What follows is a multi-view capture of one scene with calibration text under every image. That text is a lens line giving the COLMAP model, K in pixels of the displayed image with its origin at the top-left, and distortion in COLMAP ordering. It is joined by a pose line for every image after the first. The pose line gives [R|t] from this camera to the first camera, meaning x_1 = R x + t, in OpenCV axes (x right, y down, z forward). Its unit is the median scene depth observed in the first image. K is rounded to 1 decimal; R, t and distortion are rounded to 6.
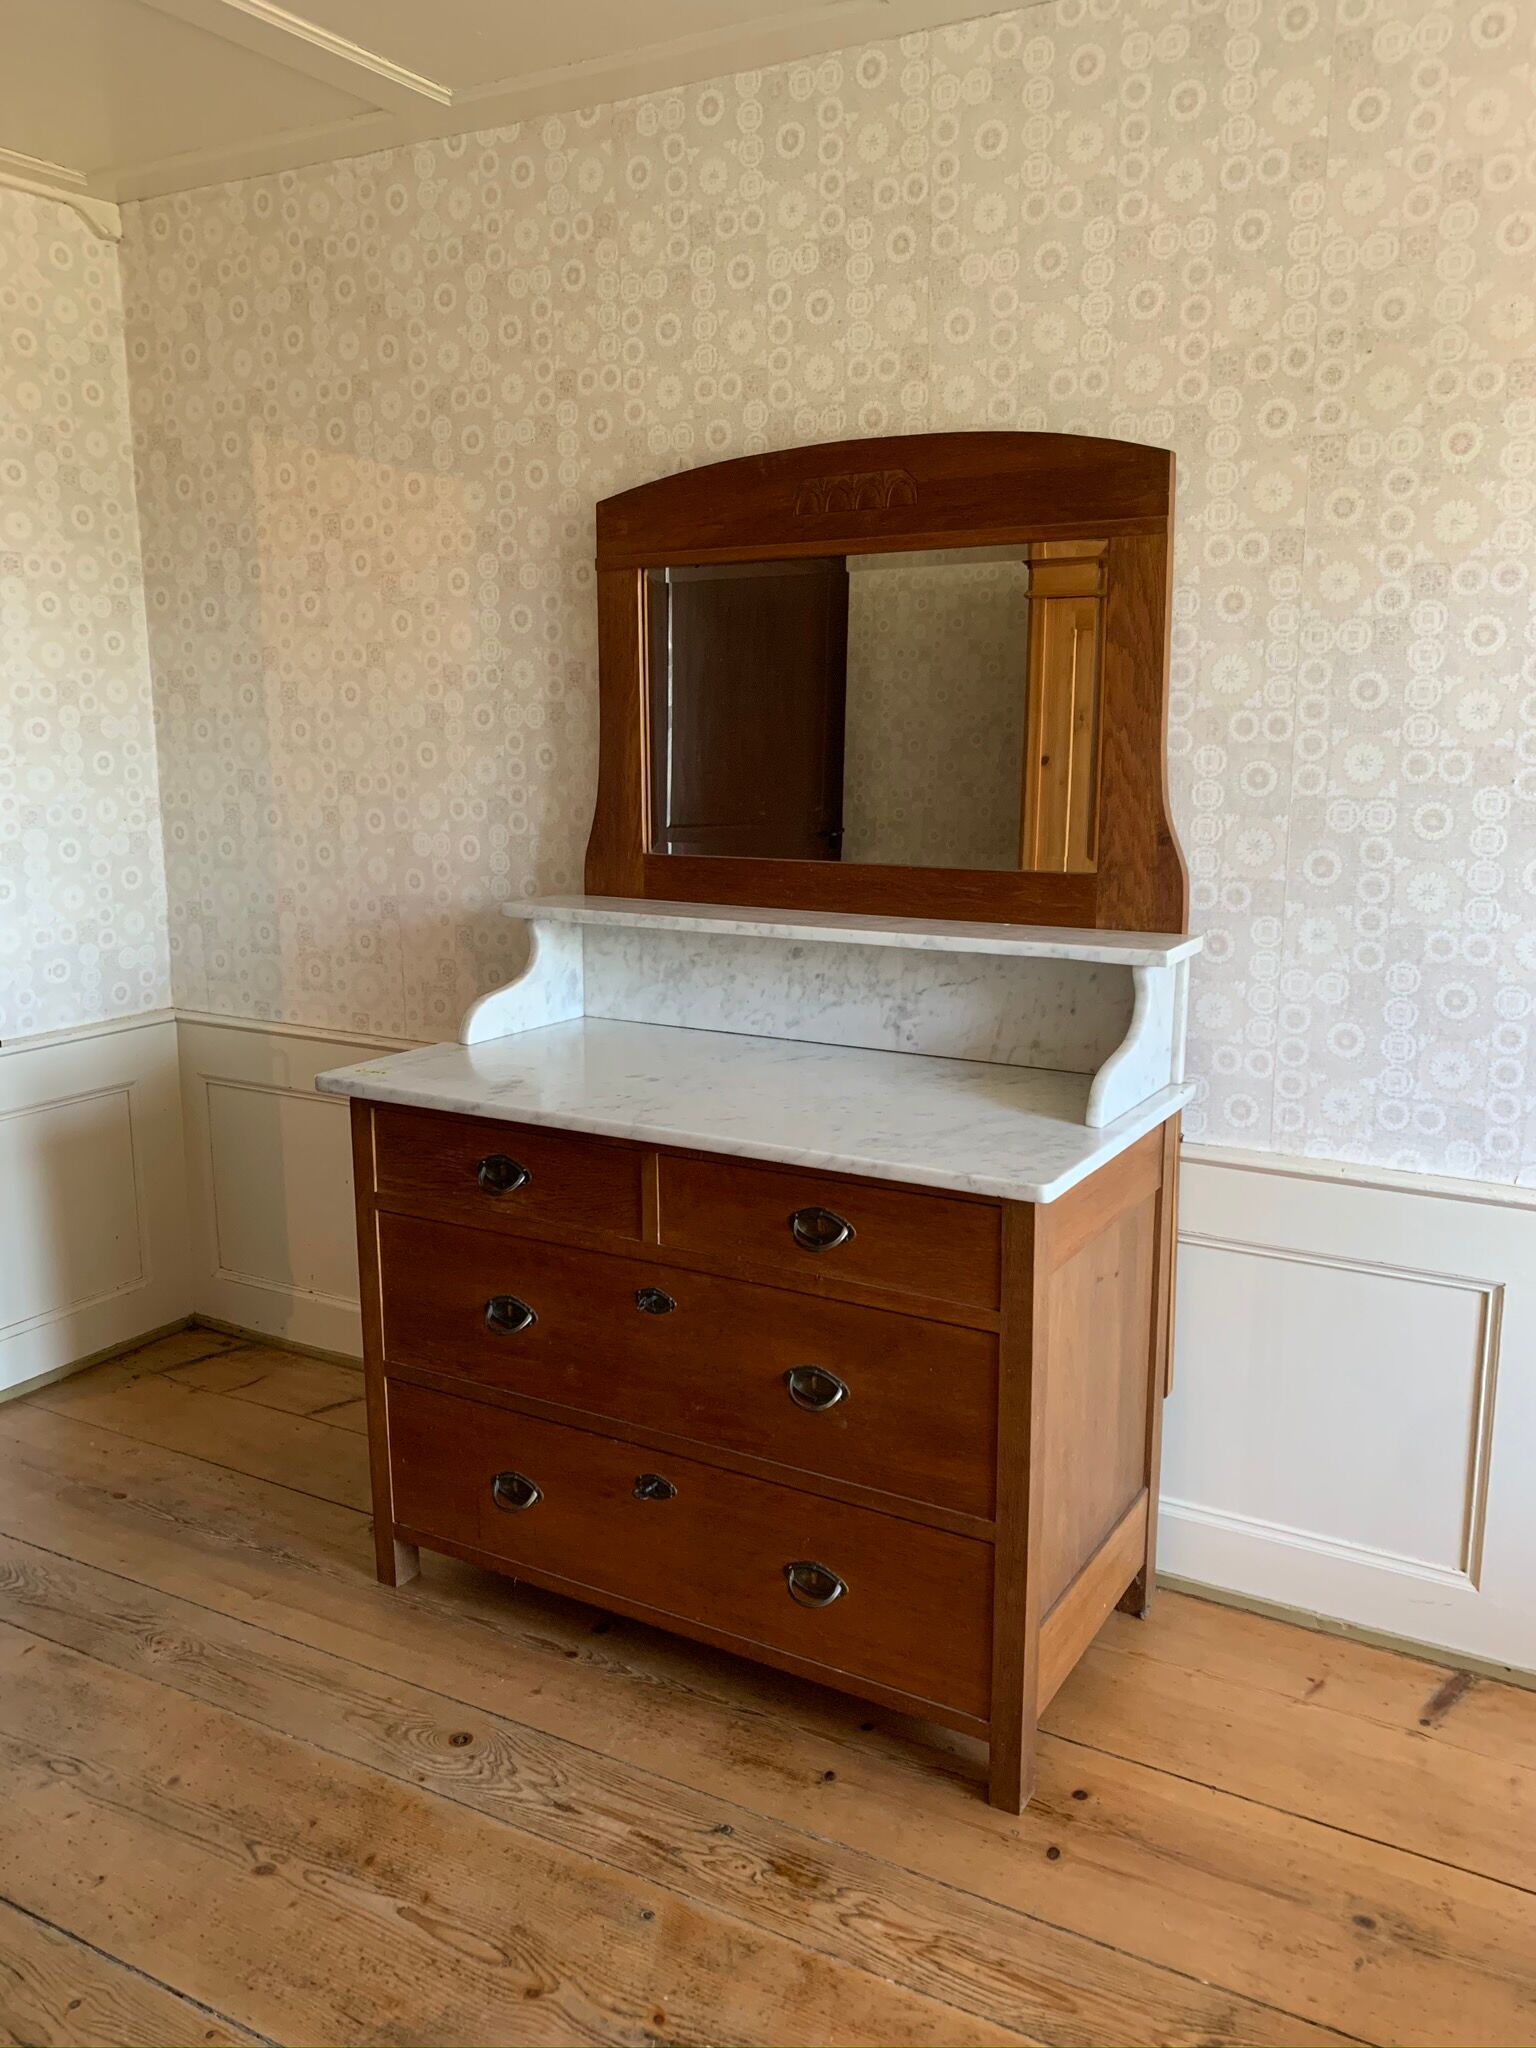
lens RADIAL K [[1587.5, 0, 751.8], [0, 1587.5, 1007.2], [0, 0, 1]] dist [0.019779, -0.020929]
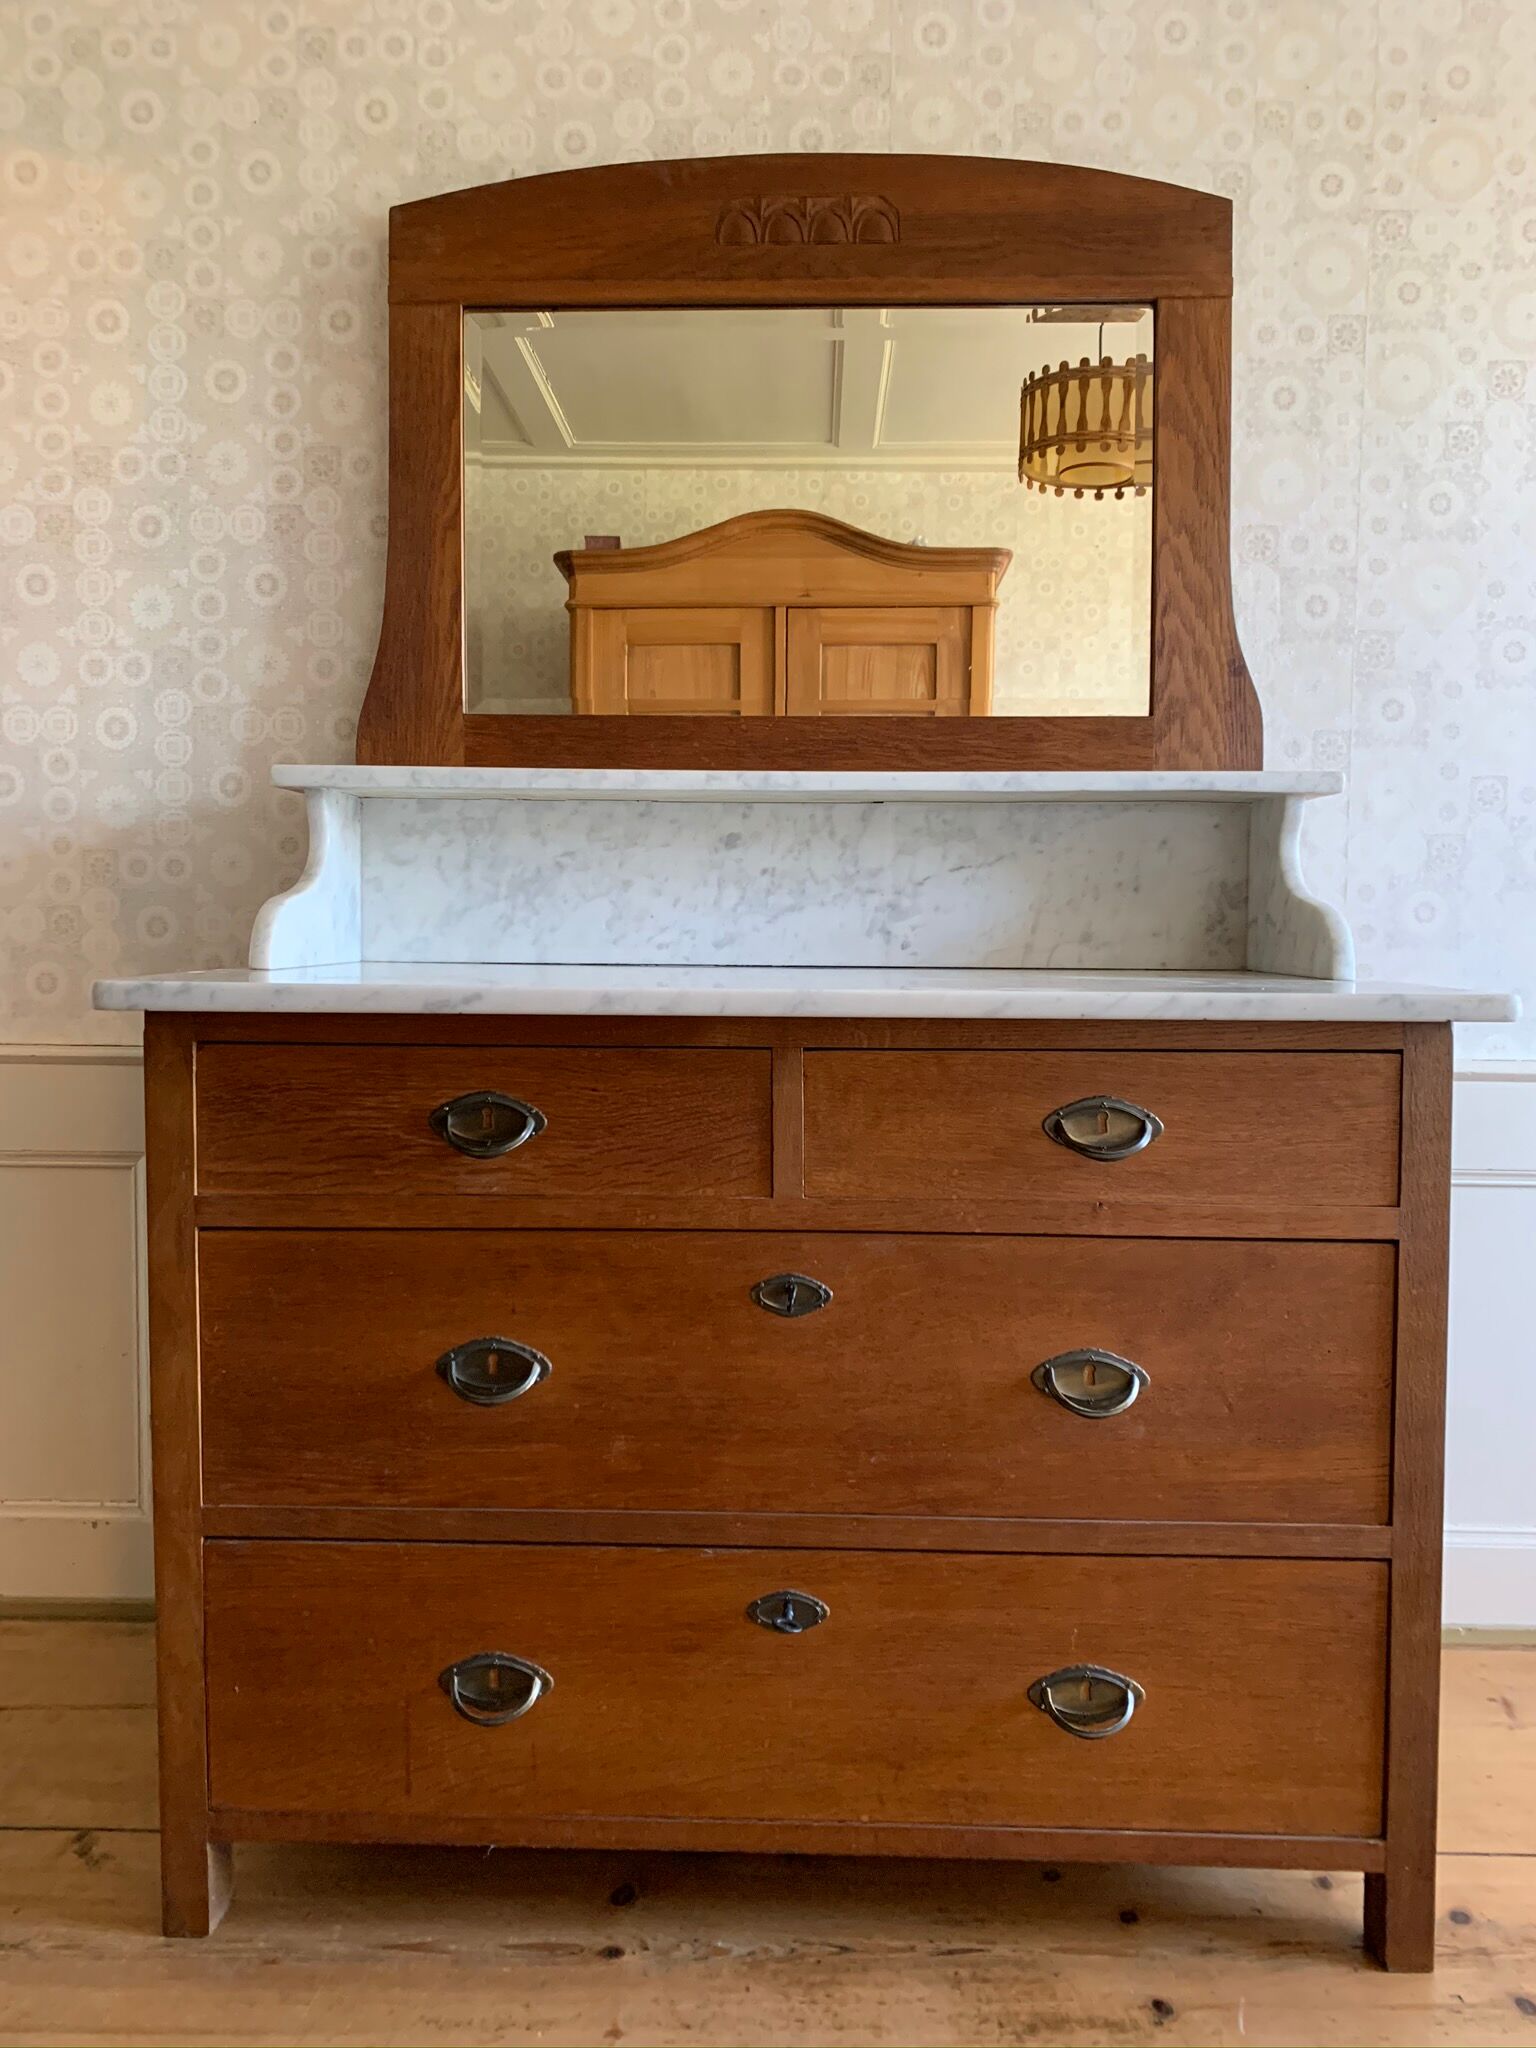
lens RADIAL K [[1587.5, 0, 753.5], [0, 1587.5, 998.4], [0, 0, 1]] dist [0.019779, -0.020929]
pose [[0.875636, -0.016591, 0.482687, -0.343013], [0.075432, 0.991843, -0.102749, 0.122707], [-0.477045, 0.126381, 0.869745, 0.420116]]
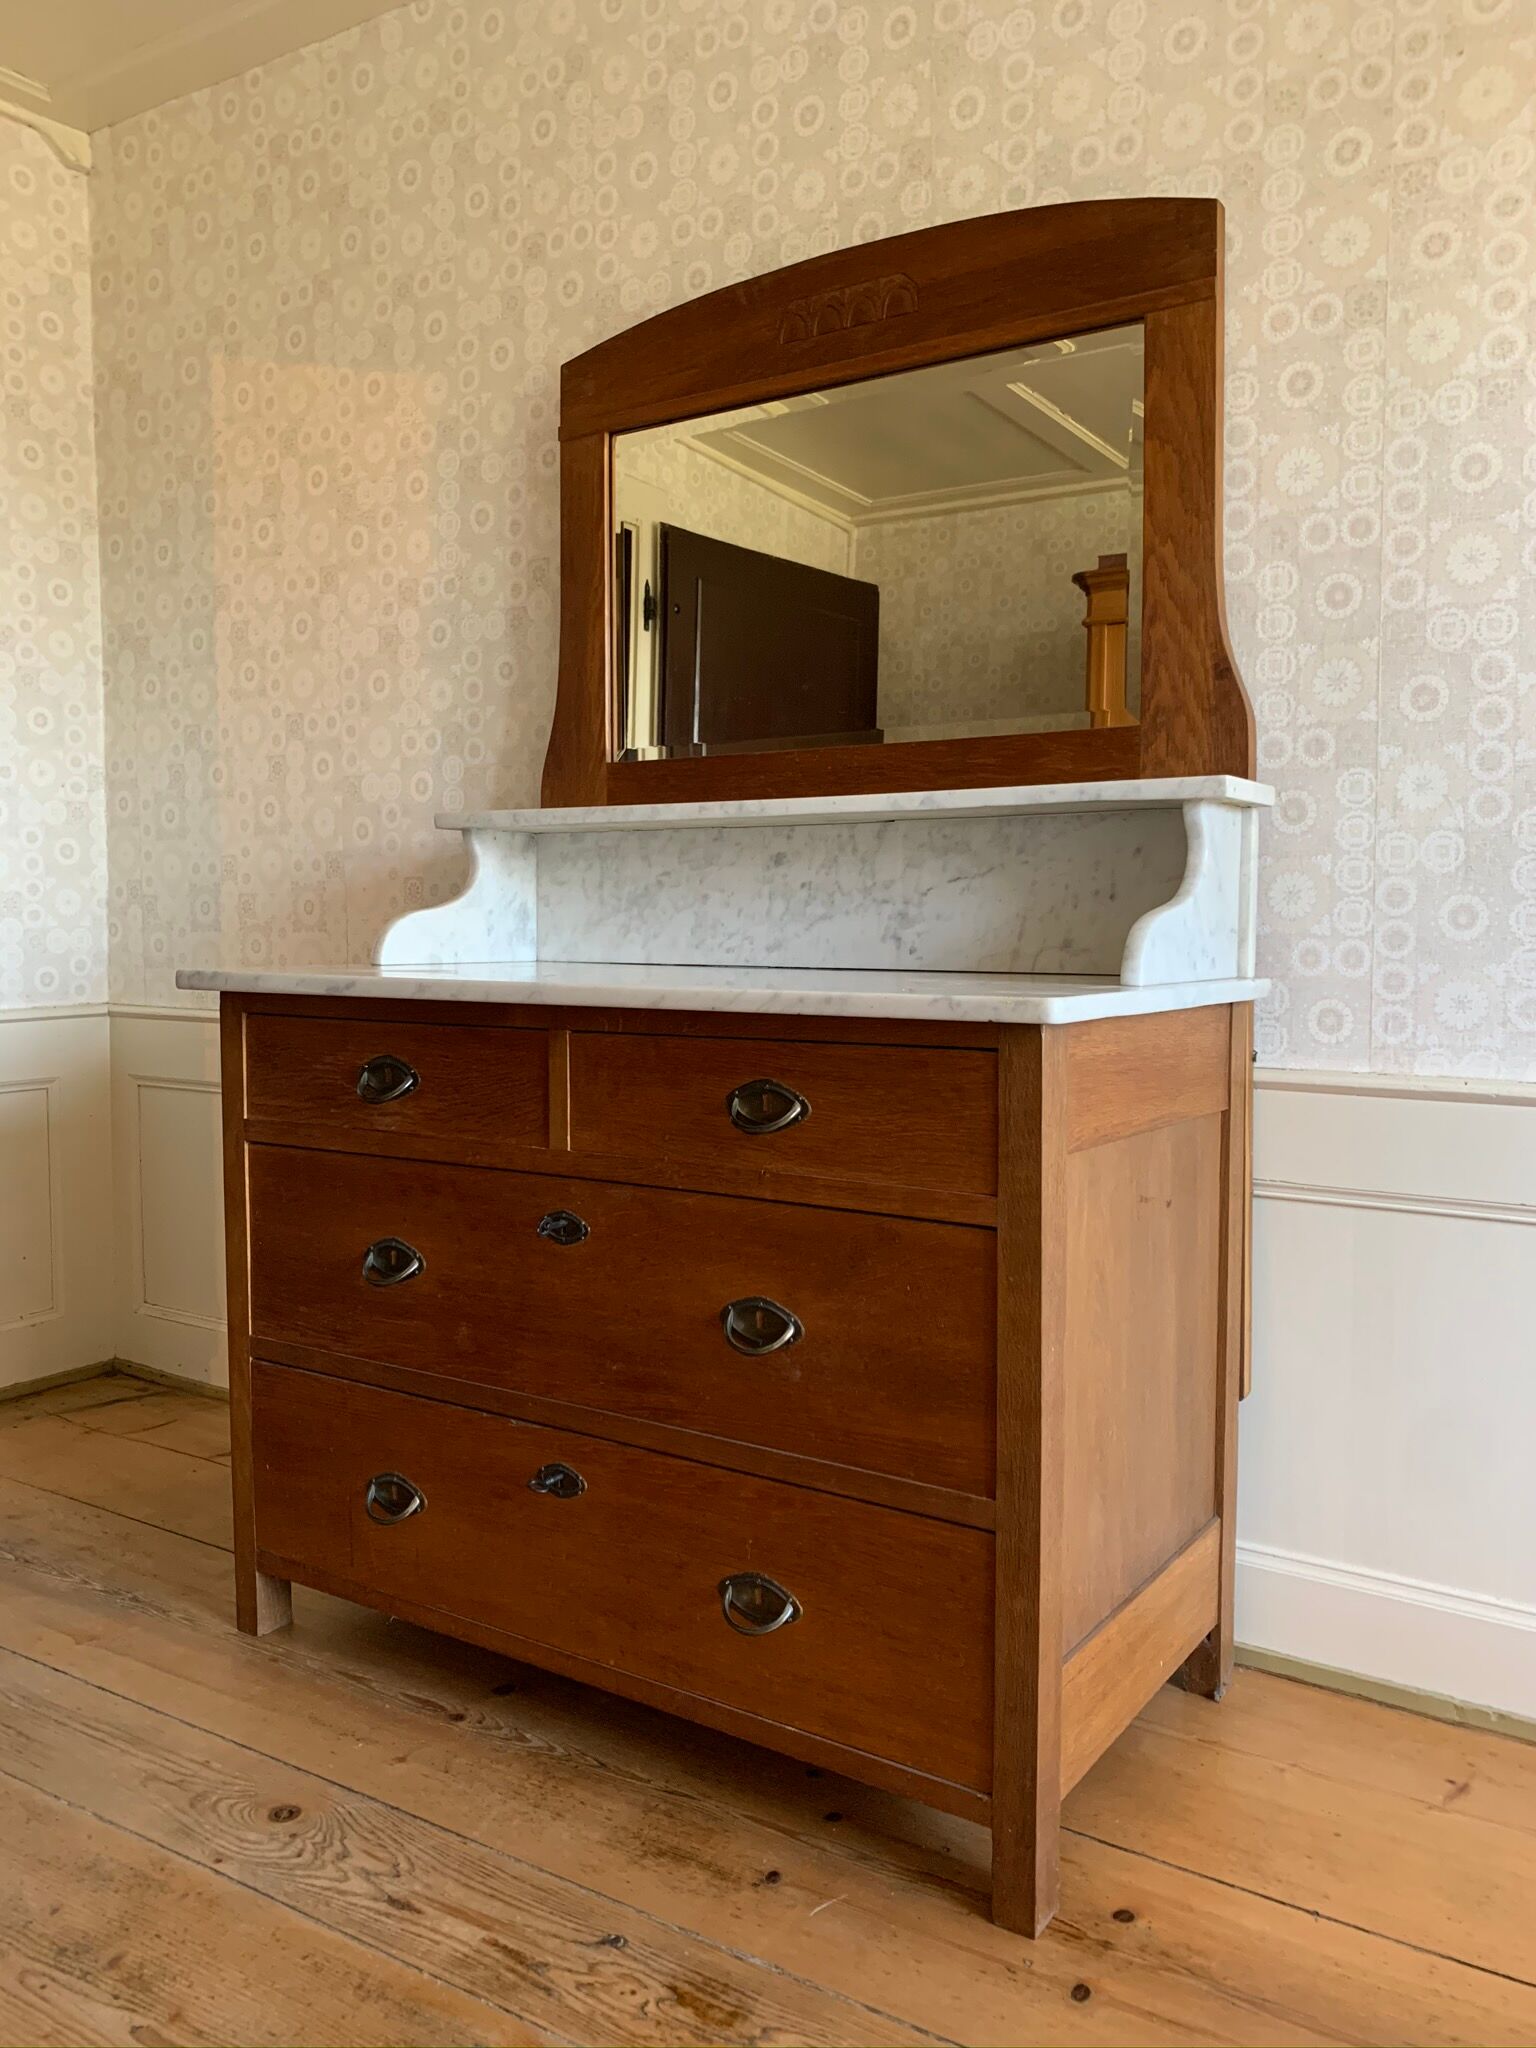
lens RADIAL K [[1587.5, 0, 748.1], [0, 1587.5, 1003.2], [0, 0, 1]] dist [0.019779, -0.020929]
pose [[0.998310, 0.007749, -0.057590, 0.066983], [-0.014795, 0.992304, -0.122936, 0.157518], [0.056194, 0.123580, 0.990742, 0.207836]]
